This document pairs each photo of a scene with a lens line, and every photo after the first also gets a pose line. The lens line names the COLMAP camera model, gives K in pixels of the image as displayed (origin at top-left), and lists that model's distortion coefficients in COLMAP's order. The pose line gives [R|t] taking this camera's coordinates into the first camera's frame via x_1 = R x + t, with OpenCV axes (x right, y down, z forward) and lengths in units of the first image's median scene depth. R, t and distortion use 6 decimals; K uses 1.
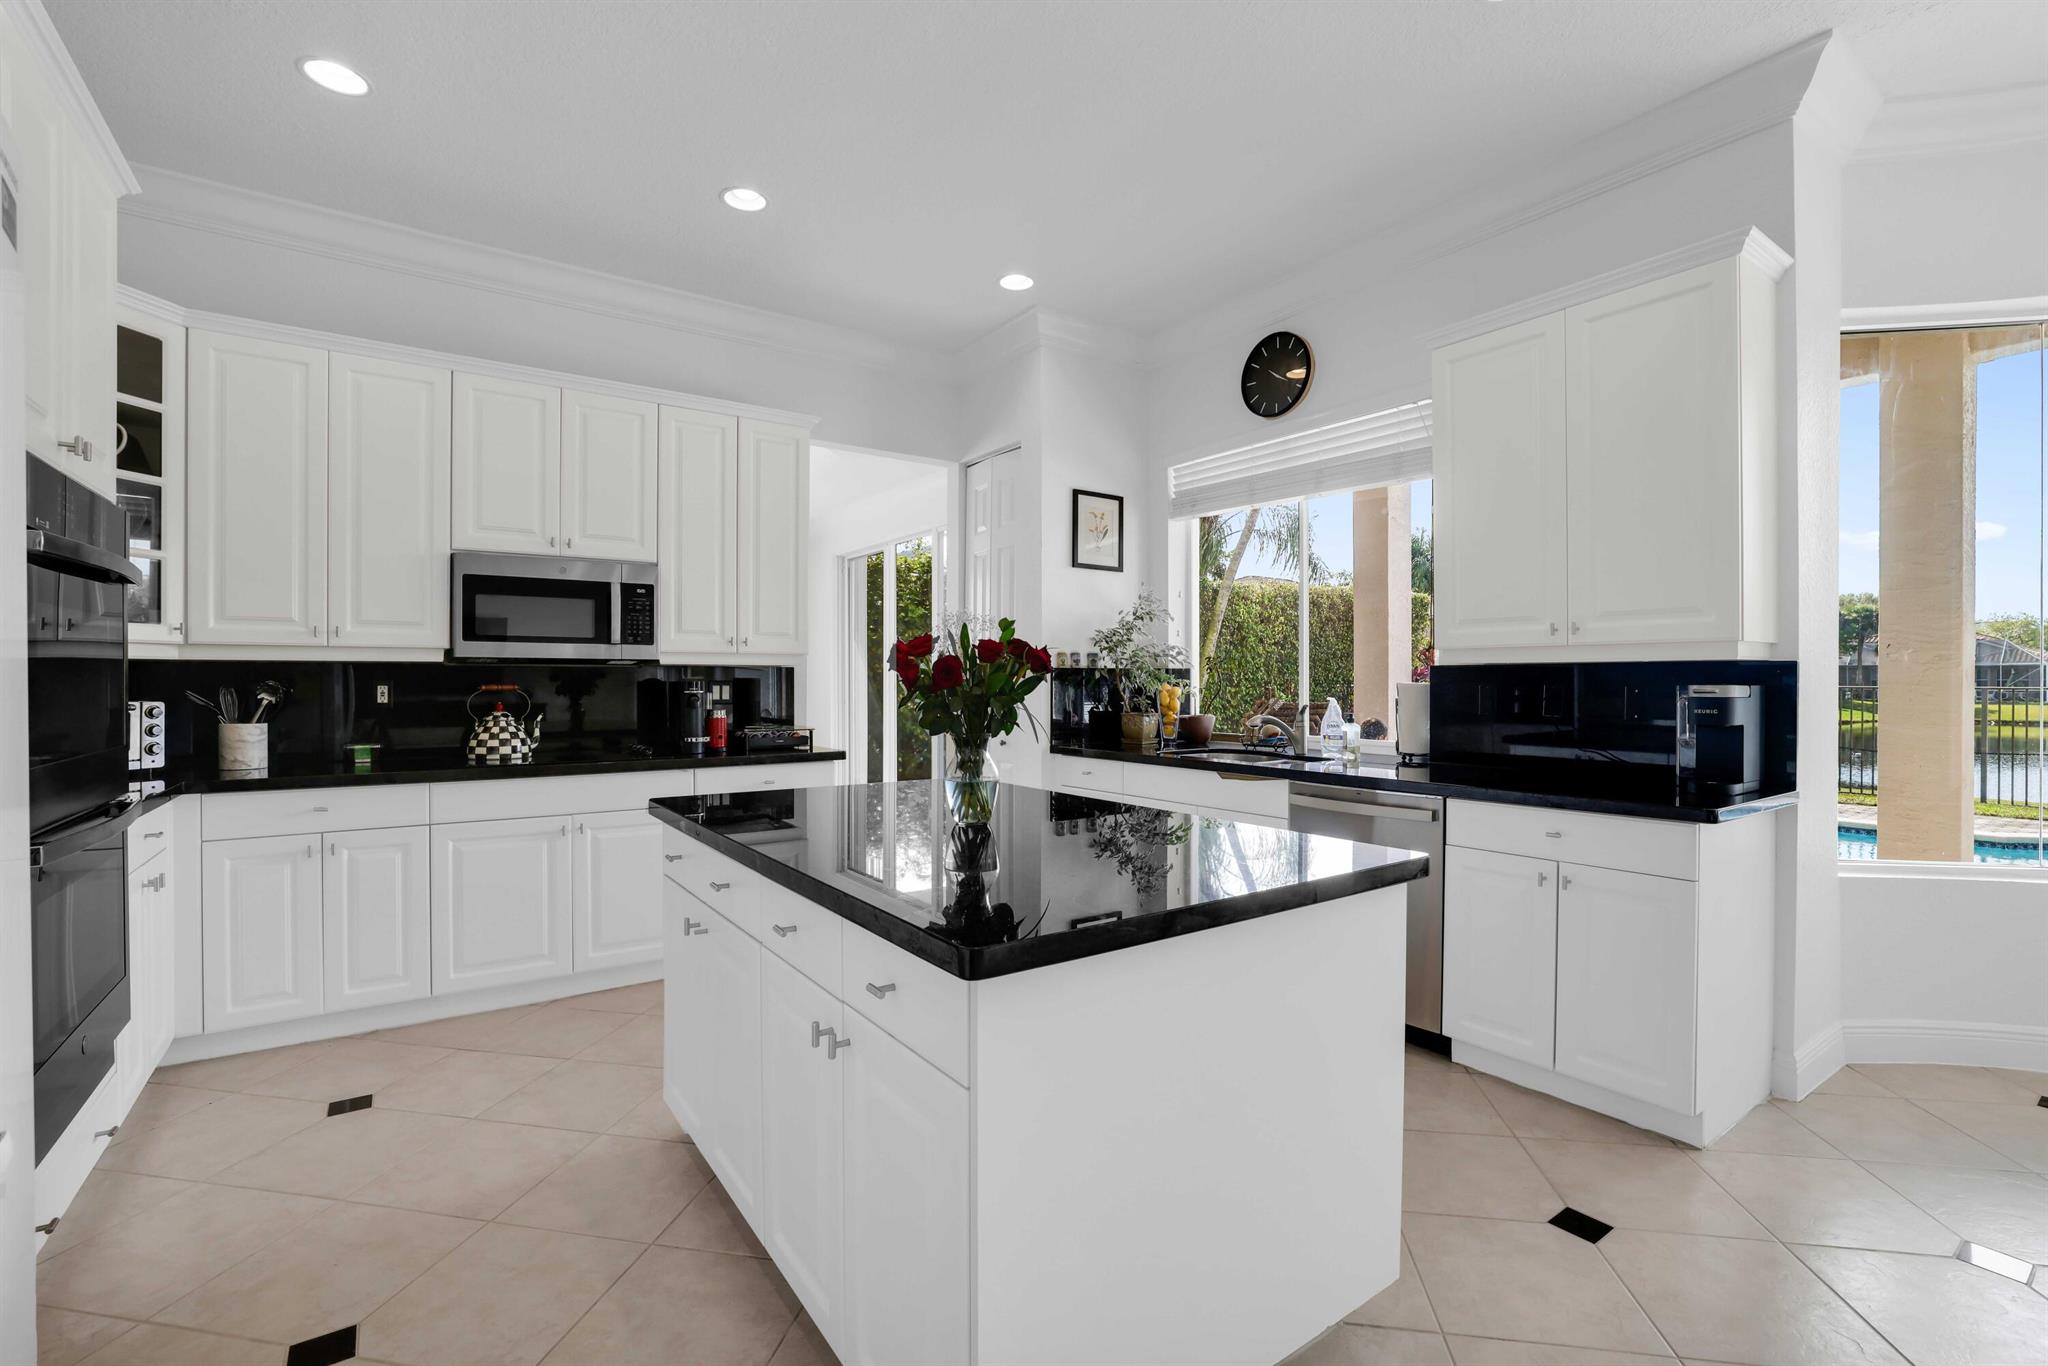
lens RADIAL K [[916.3, 0, 1028.4], [0, 916.3, 675.0], [0, 0, 1]] dist [-0.016801, 0.000491]
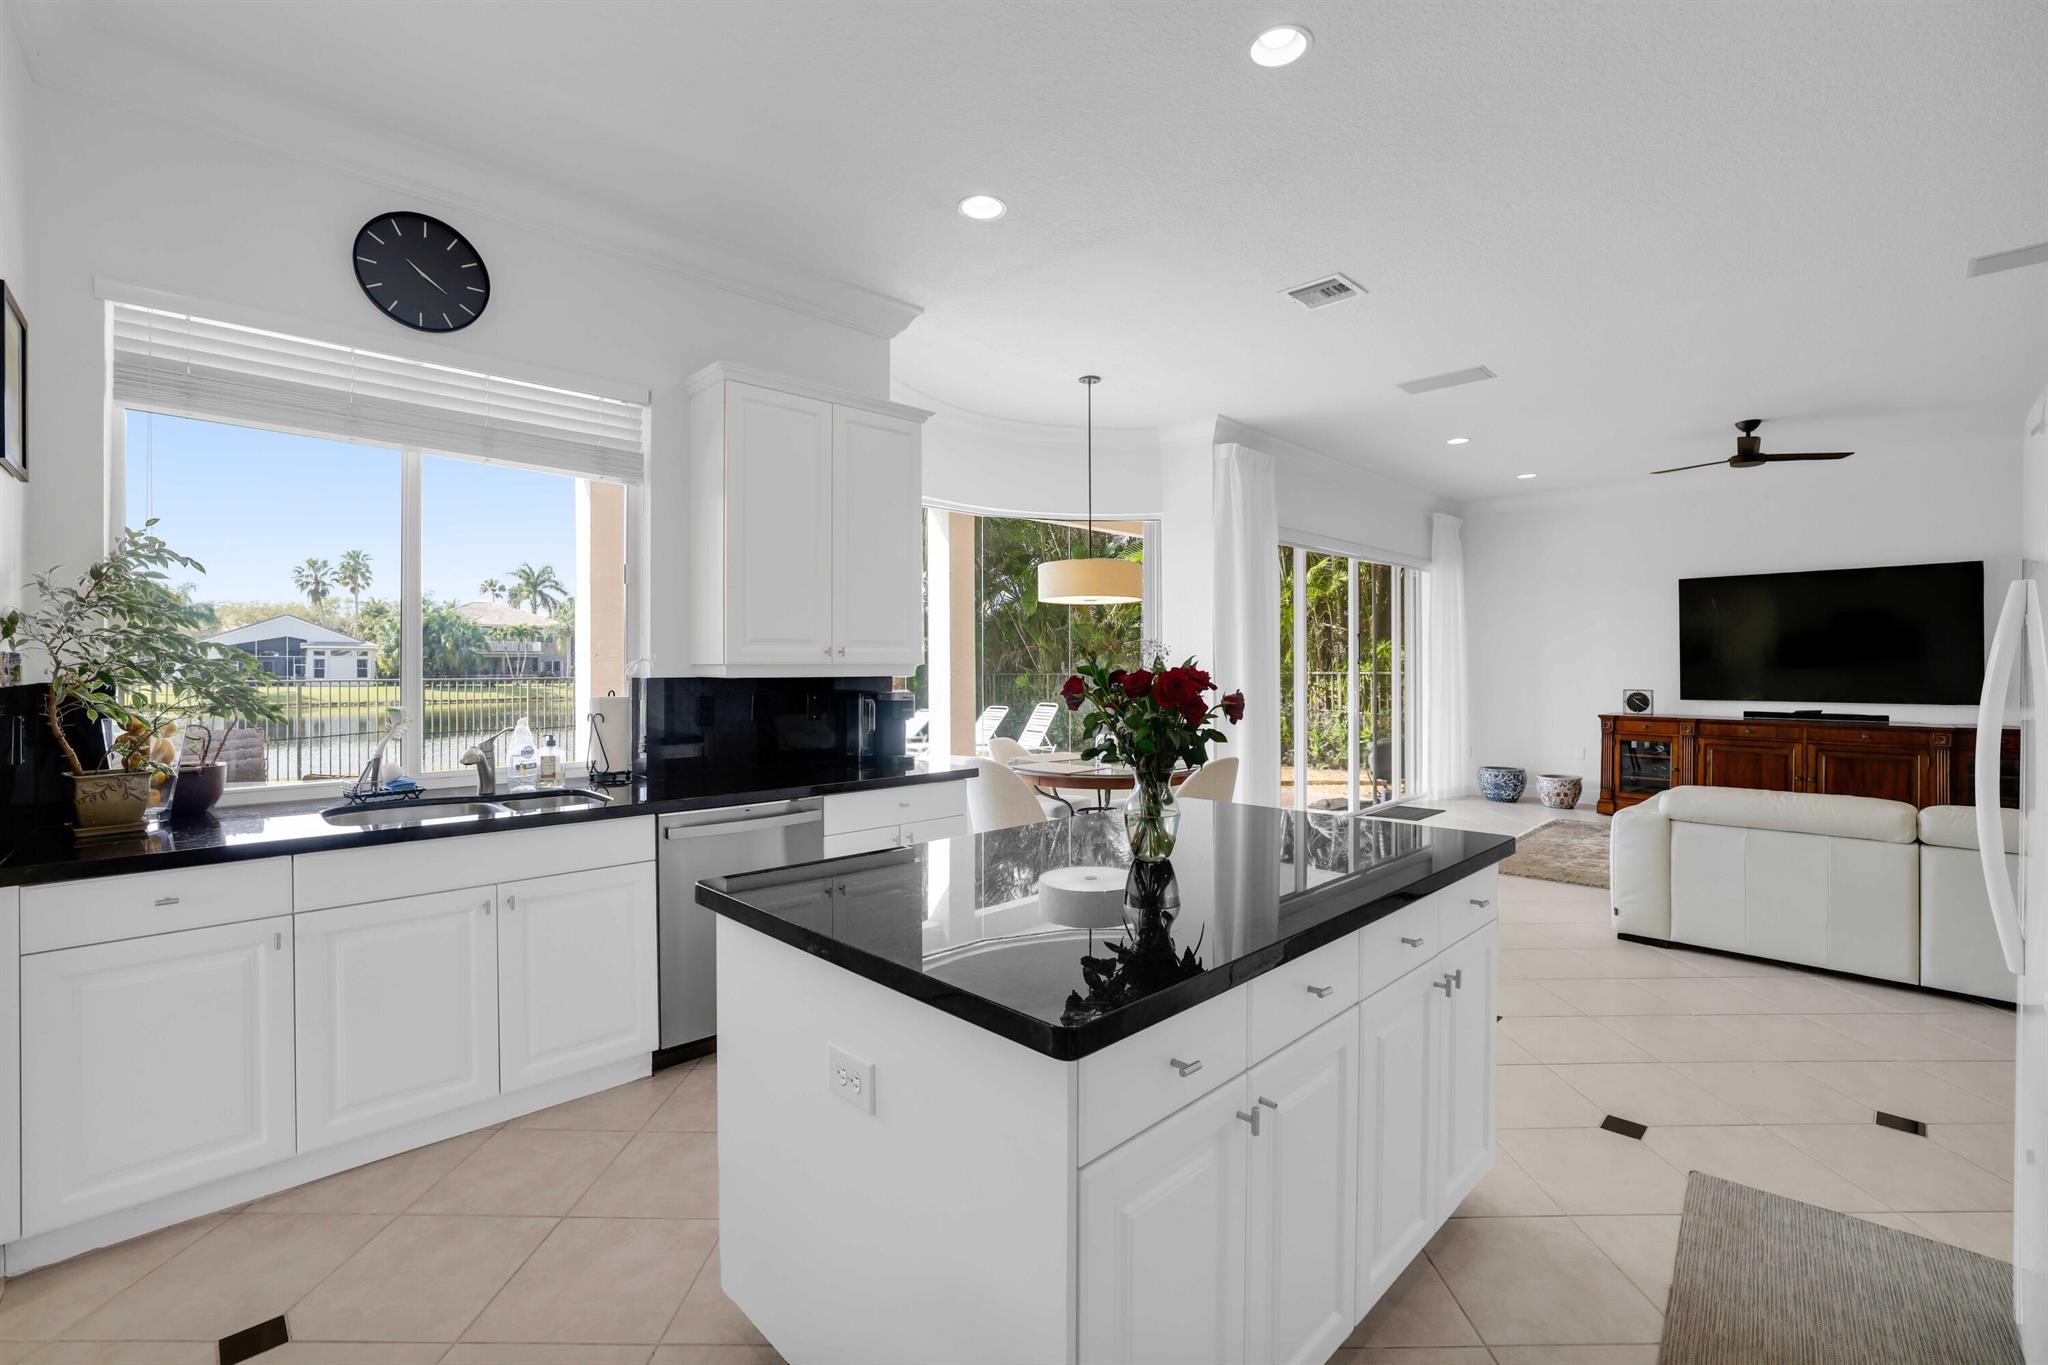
lens RADIAL K [[889.7, 0, 1024.0], [0, 889.7, 682.5], [0, 0, 1]] dist [-0.018468, 0.000266]
pose [[-0.159238, -0.016772, 0.987098, -0.748099], [-0.000318, 0.999856, 0.016938, -0.028984], [-0.987240, 0.002384, -0.159220, 0.990590]]
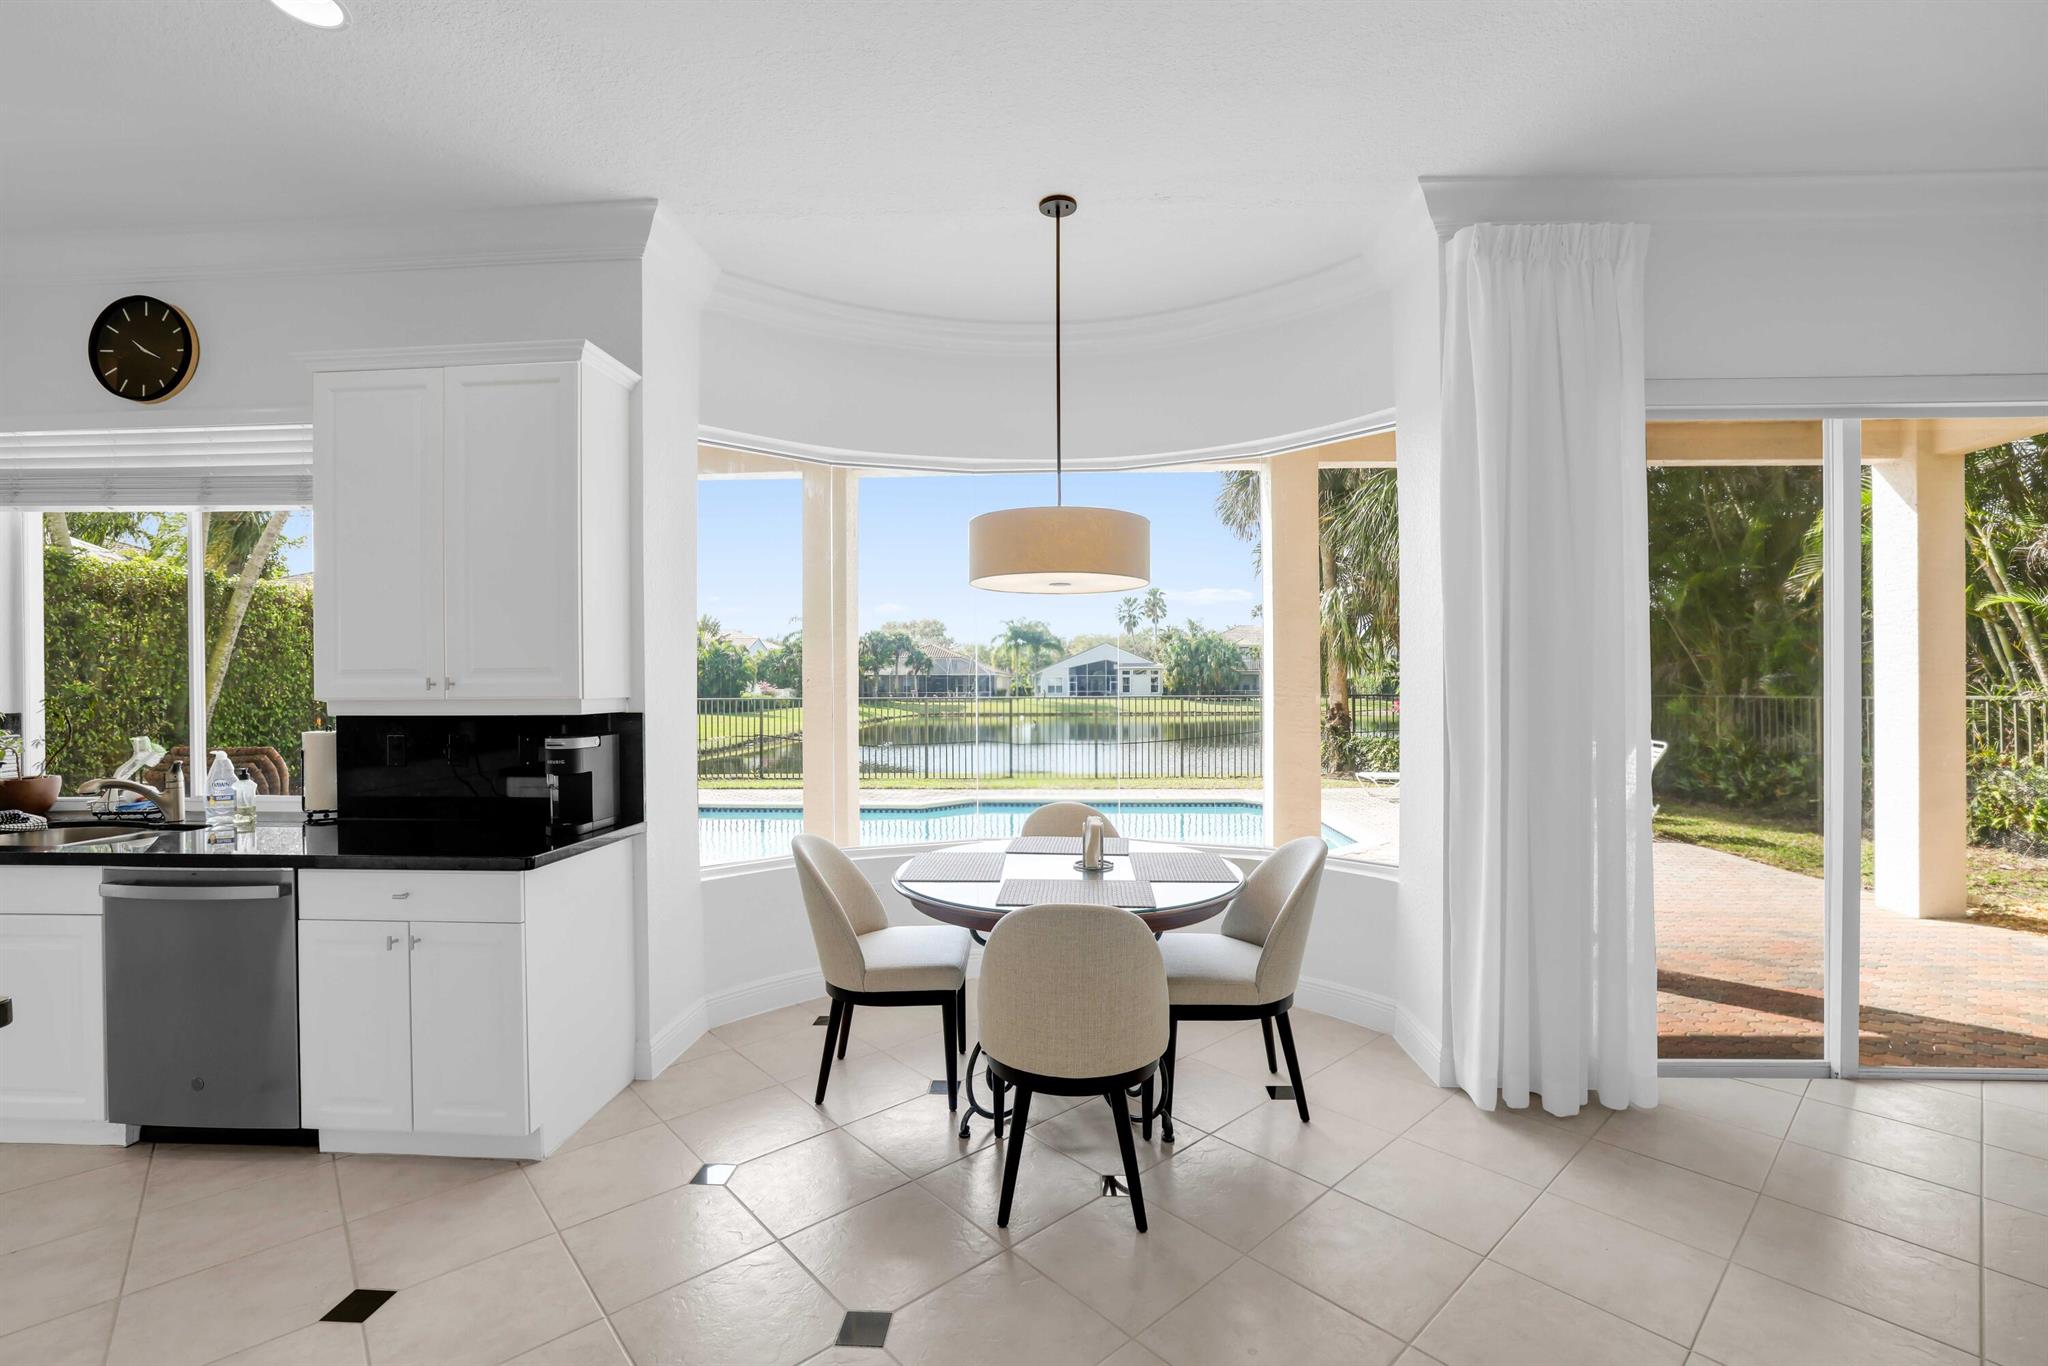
lens RADIAL K [[889.7, 0, 1024.0], [0, 889.7, 683.0], [0, 0, 1]] dist [-0.018468, 0.000266]
pose [[0.619542, -0.001466, 0.784962, 0.230733], [0.003680, 0.999993, -0.001037, -0.049662], [-0.784955, 0.003532, 0.619543, -0.117117]]
